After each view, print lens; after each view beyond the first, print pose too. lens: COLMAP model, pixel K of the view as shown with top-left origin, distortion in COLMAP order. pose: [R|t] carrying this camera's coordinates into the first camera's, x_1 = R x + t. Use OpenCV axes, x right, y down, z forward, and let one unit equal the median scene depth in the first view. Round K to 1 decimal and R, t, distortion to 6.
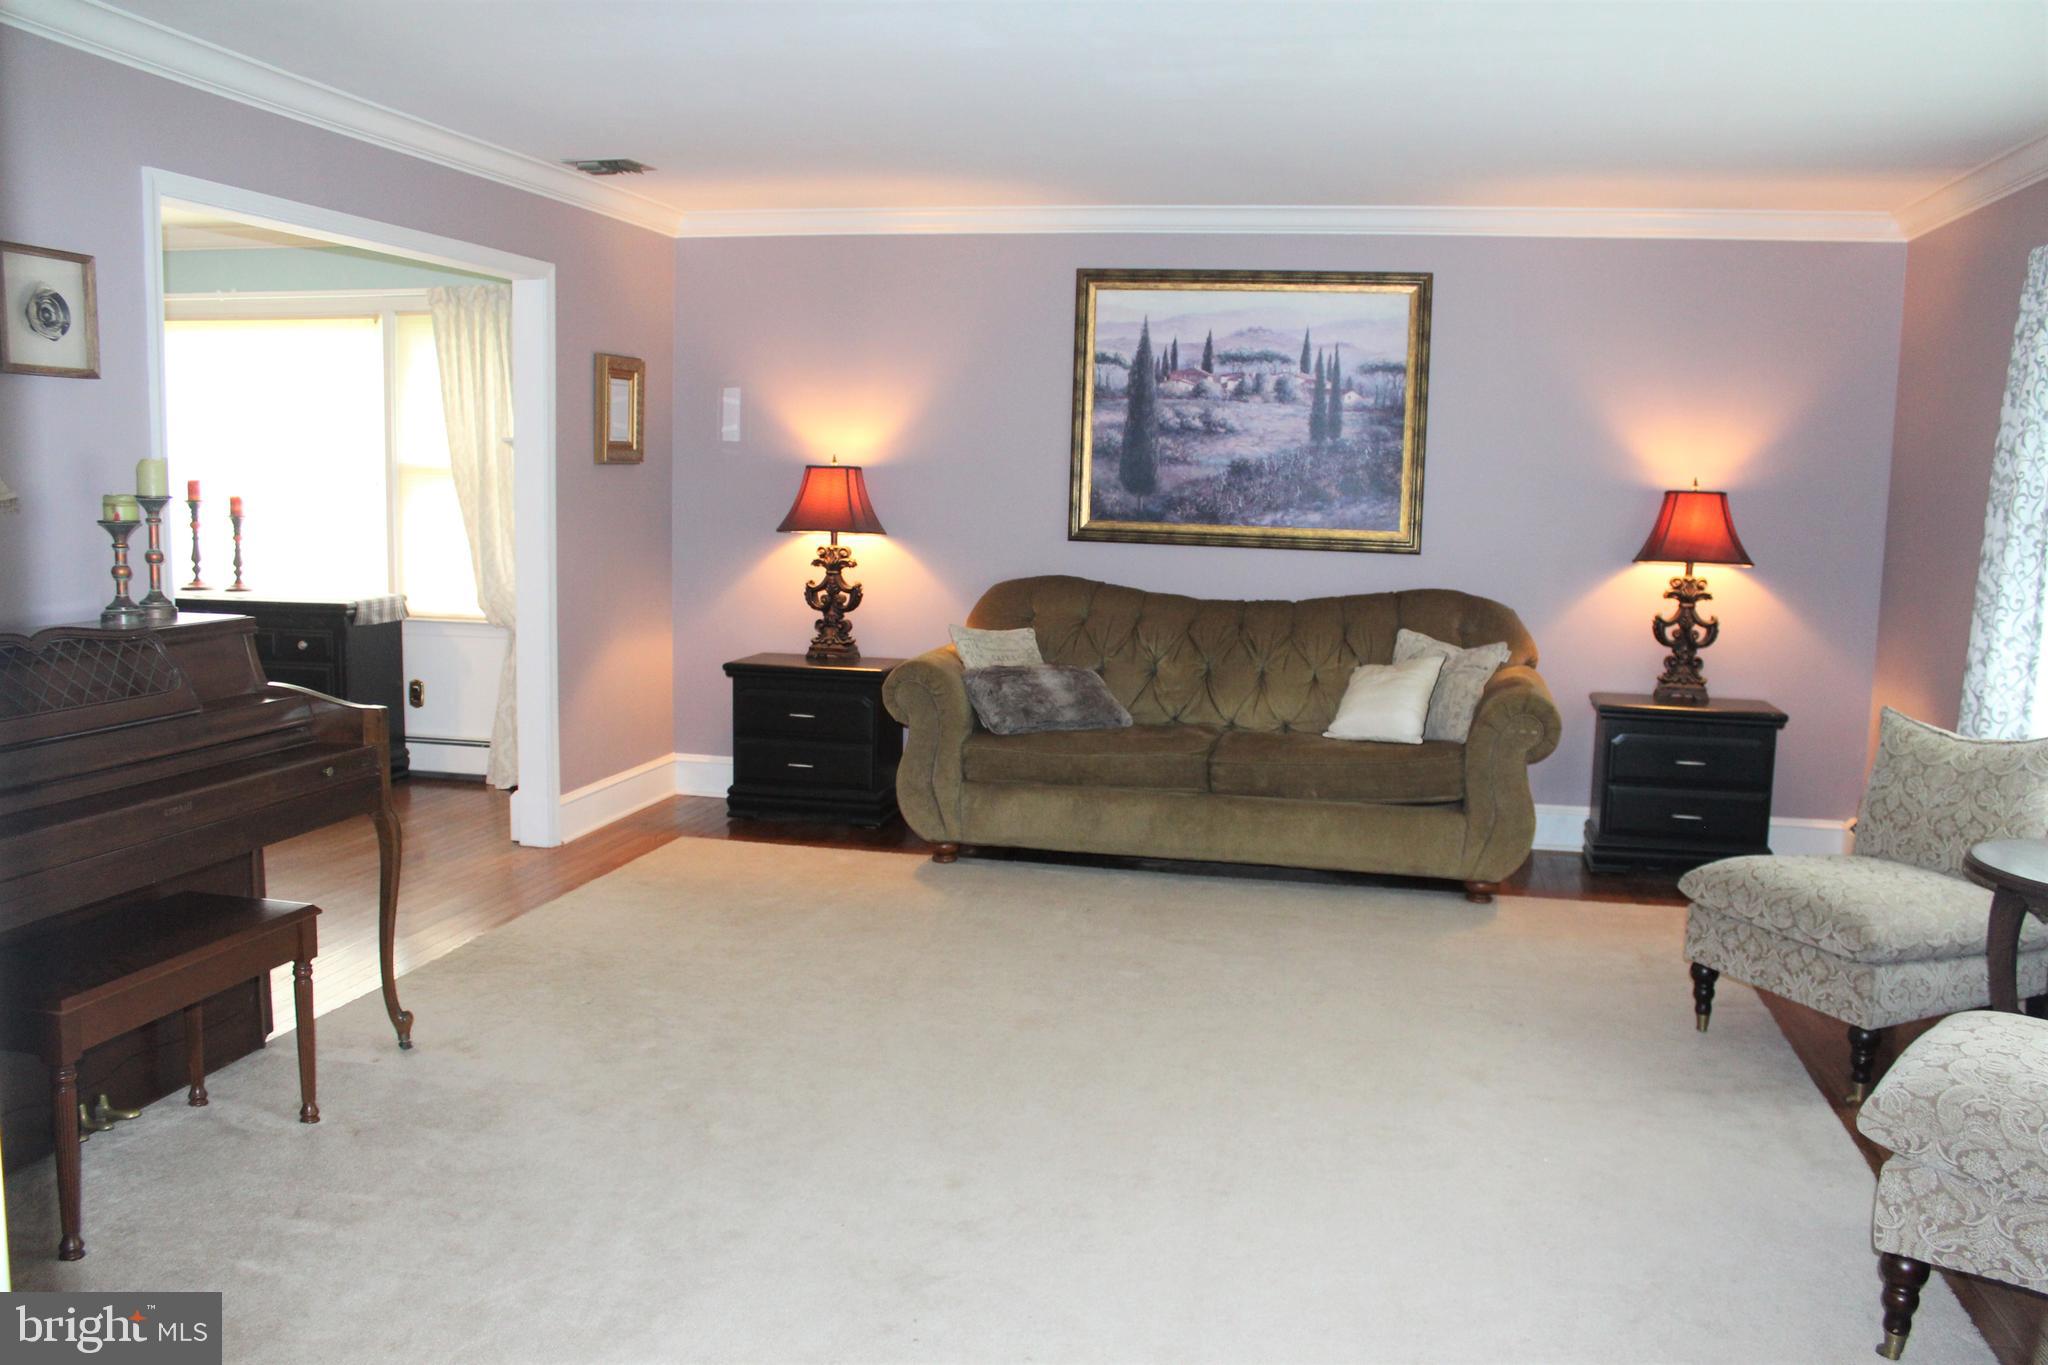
lens RADIAL K [[1724.5, 0, 1039.9], [0, 1724.5, 692.3], [0, 0, 1]] dist [-0.155308, 0.110547]
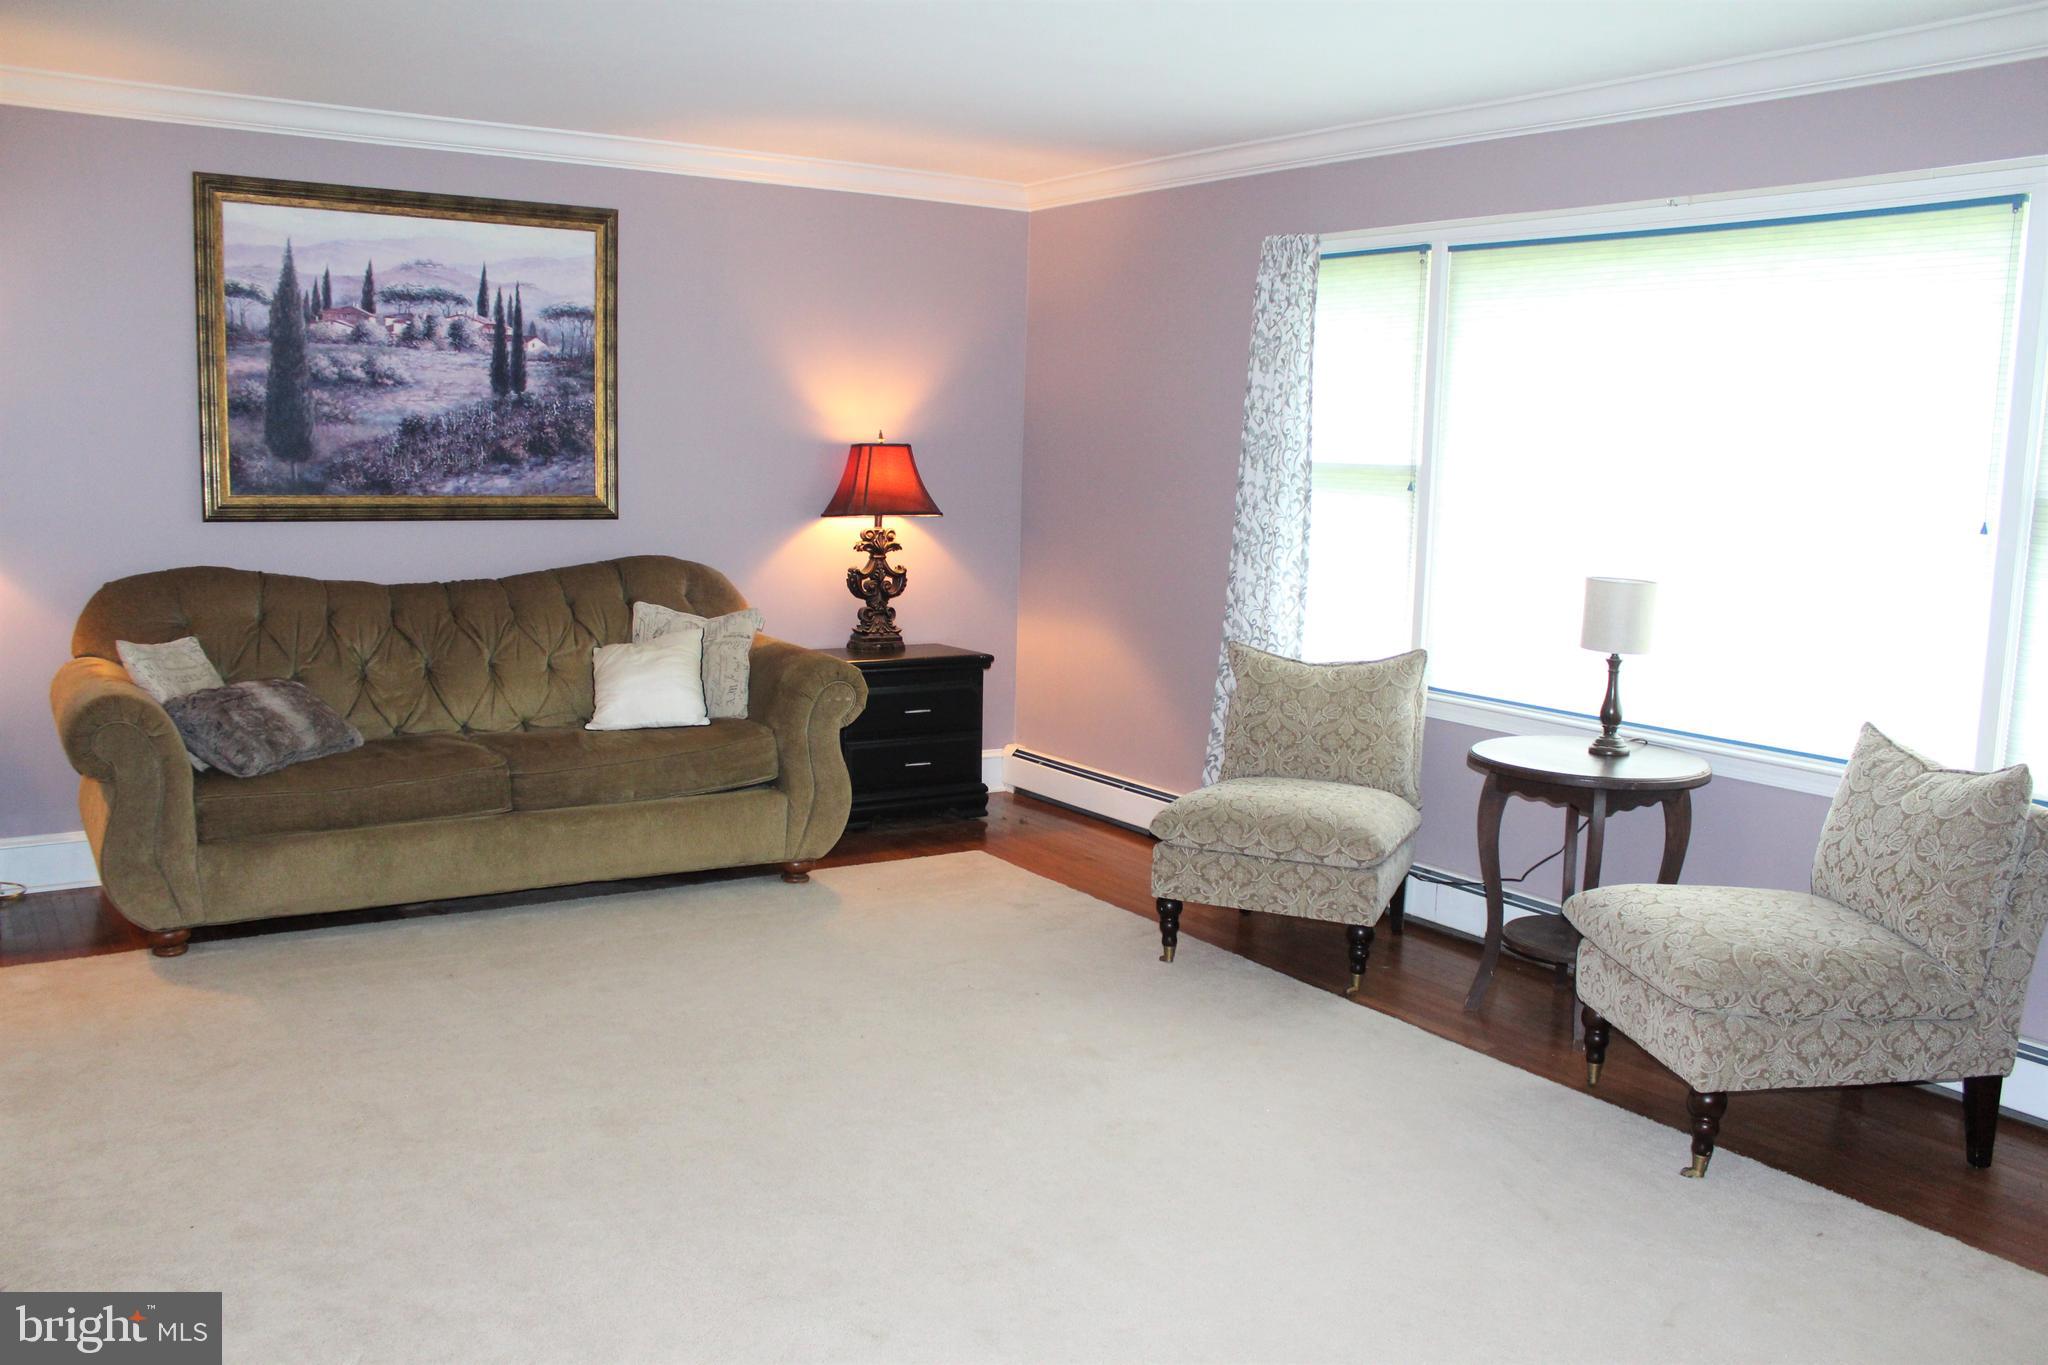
lens RADIAL K [[1724.5, 0, 1046.3], [0, 1724.5, 696.1], [0, 0, 1]] dist [-0.155308, 0.110547]
pose [[0.691680, -0.109785, 0.713811, -0.295713], [0.081922, 0.993926, 0.073485, -0.036409], [-0.717542, 0.007648, 0.696473, 0.211194]]
